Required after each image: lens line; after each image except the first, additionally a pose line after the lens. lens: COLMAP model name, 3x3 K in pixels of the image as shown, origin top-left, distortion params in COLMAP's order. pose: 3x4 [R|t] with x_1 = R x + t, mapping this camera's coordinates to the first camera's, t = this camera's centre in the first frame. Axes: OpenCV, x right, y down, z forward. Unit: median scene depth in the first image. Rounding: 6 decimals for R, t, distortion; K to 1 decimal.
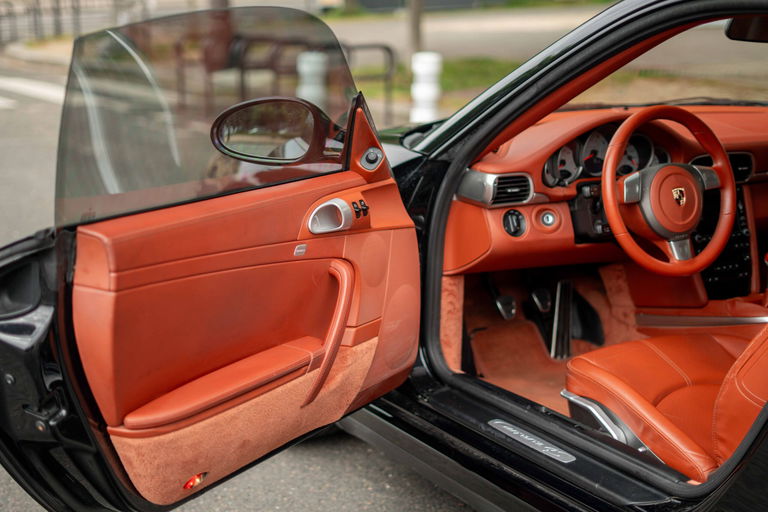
lens RADIAL K [[1169.0, 0, 384.2], [0, 1169.0, 252.2], [0, 0, 1]] dist [-0.032070, -0.031592]
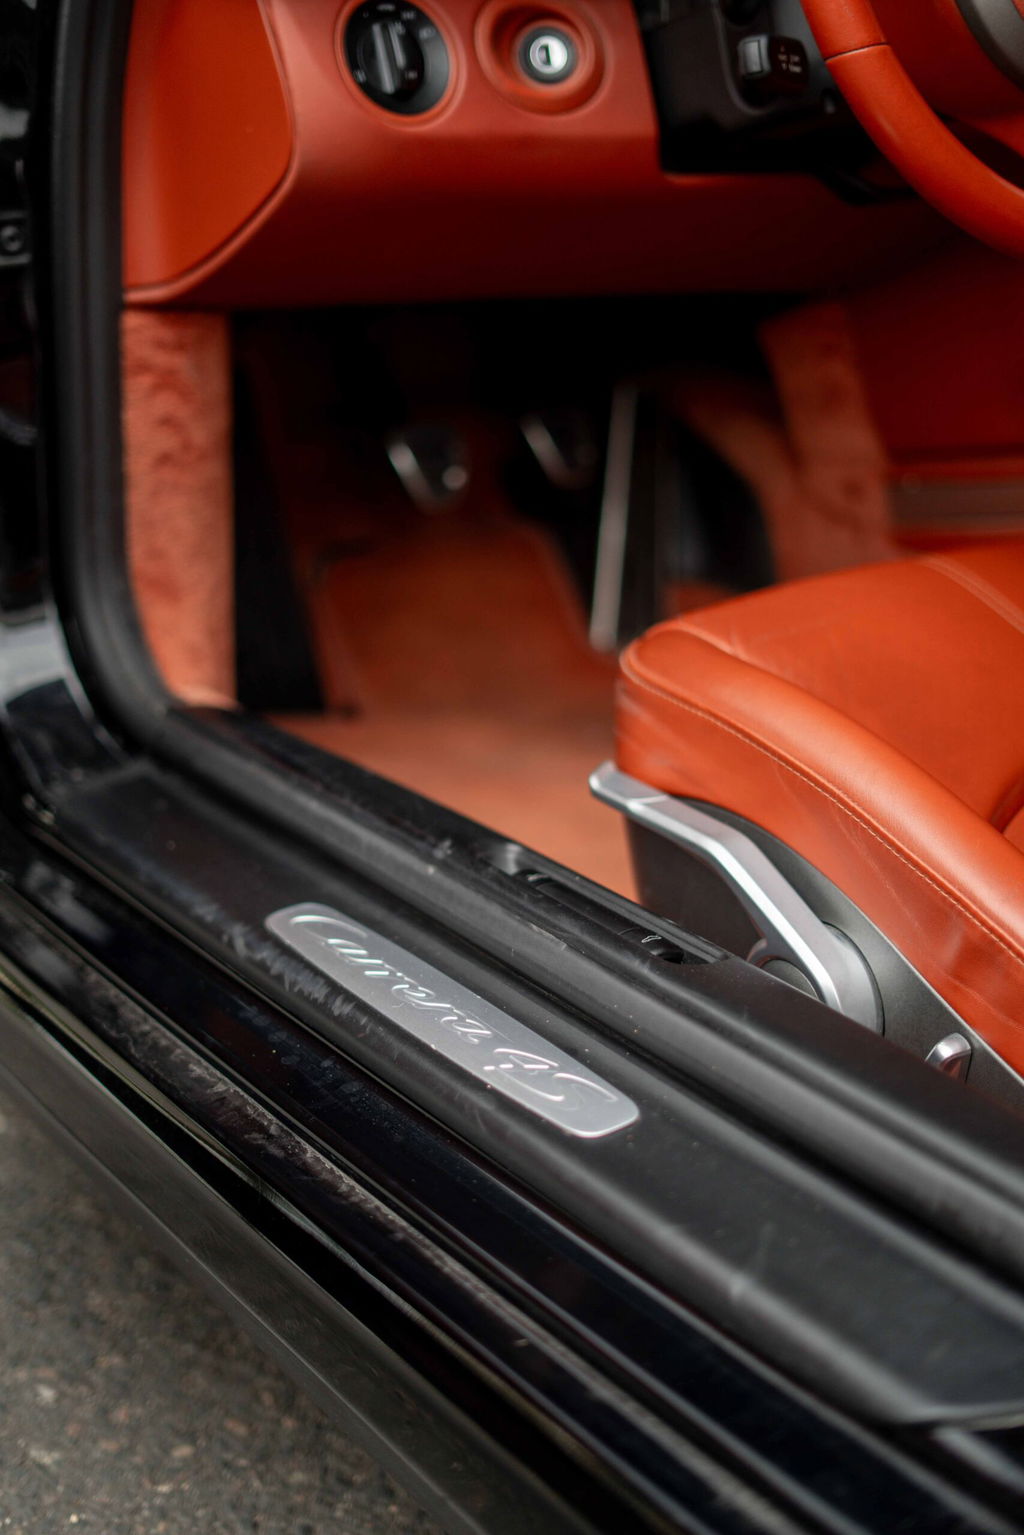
lens RADIAL K [[2336.4, 0, 479.9], [0, 2336.4, 788.4], [0, 0, 1]] dist [-0.032070, -0.031592]
pose [[0.998007, -0.018676, 0.060281, 0.097503], [0.010028, 0.990002, 0.140697, 0.054347], [-0.062306, -0.139812, 0.988216, 0.523215]]
